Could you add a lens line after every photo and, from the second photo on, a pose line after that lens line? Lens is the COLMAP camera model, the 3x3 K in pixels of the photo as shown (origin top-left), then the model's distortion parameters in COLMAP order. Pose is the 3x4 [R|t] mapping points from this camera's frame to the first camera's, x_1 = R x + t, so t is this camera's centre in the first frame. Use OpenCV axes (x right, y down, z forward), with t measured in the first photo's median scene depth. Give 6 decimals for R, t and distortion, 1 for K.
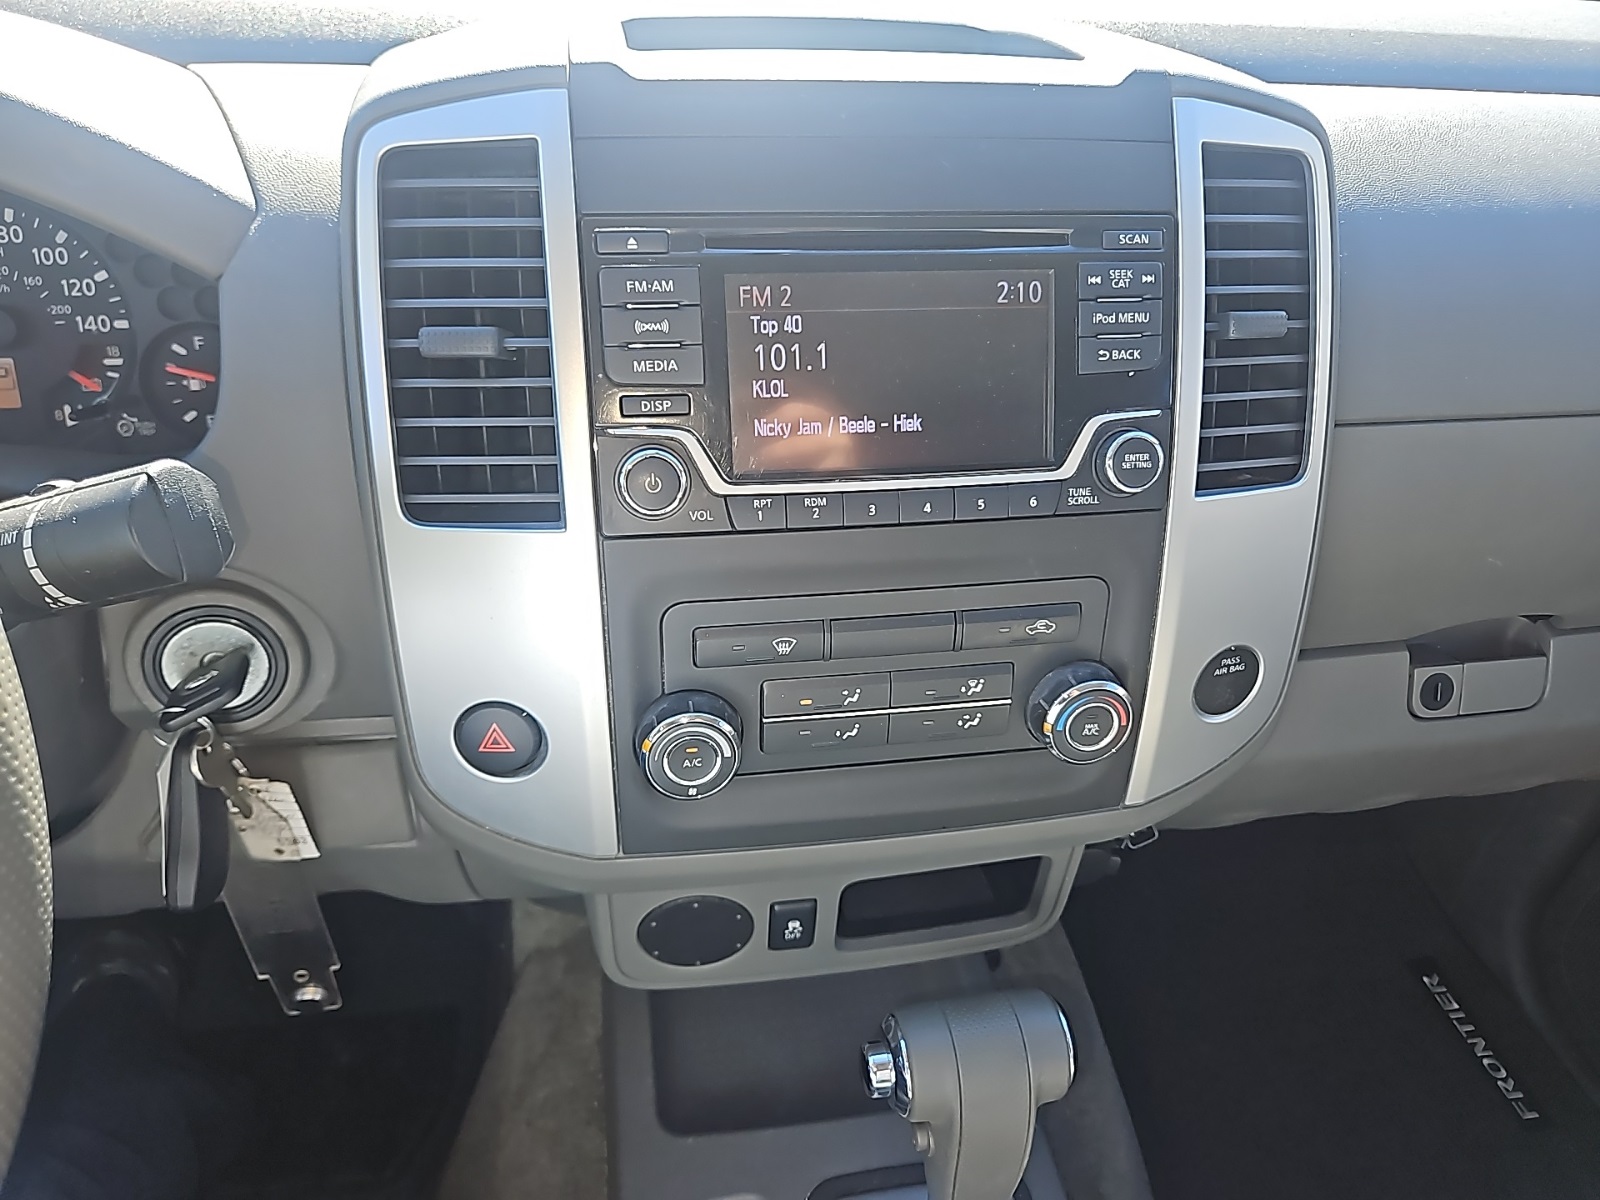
lens RADIAL K [[1087.9, 0, 801.7], [0, 1087.9, 602.4], [0, 0, 1]] dist [0.012774, -0.022417]
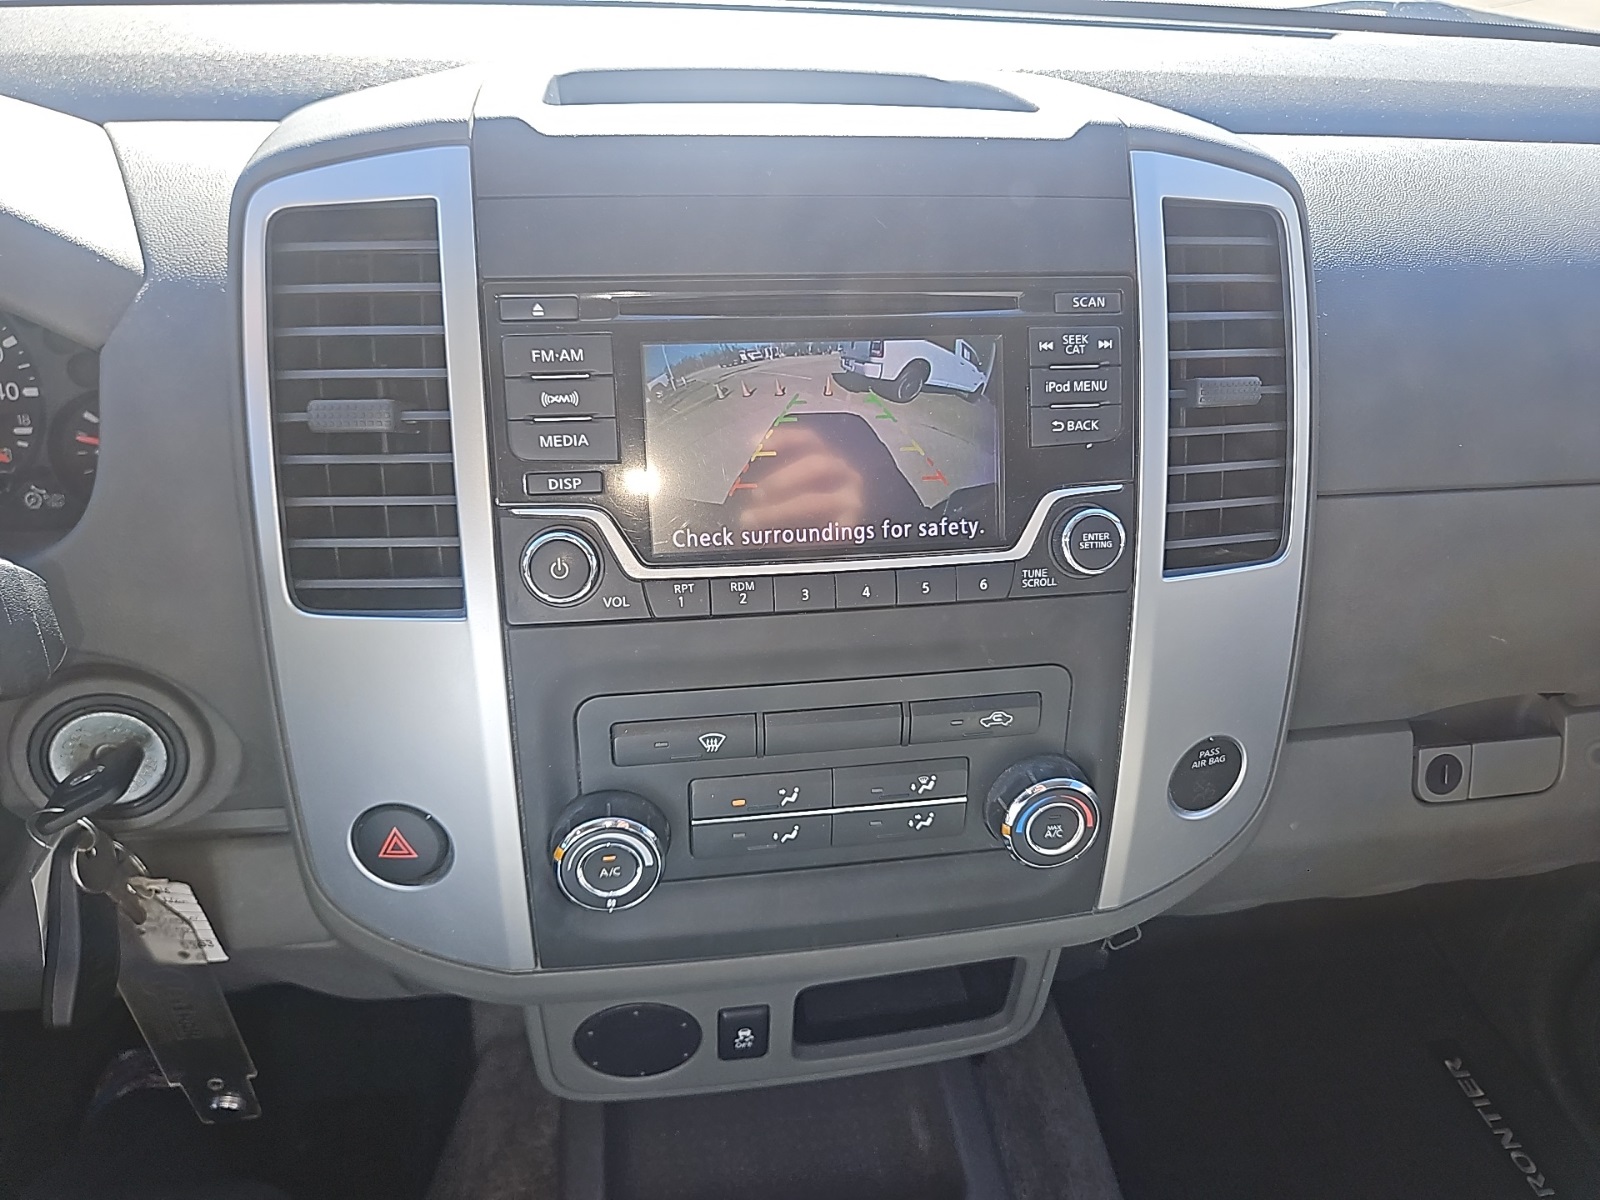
lens RADIAL K [[1087.9, 0, 805.0], [0, 1087.9, 596.0], [0, 0, 1]] dist [0.012774, -0.022417]
pose [[0.999910, -0.000881, -0.013374, 0.066833], [0.000276, 0.998979, -0.045167, -0.037212], [0.013400, 0.045159, 0.998890, 0.075551]]
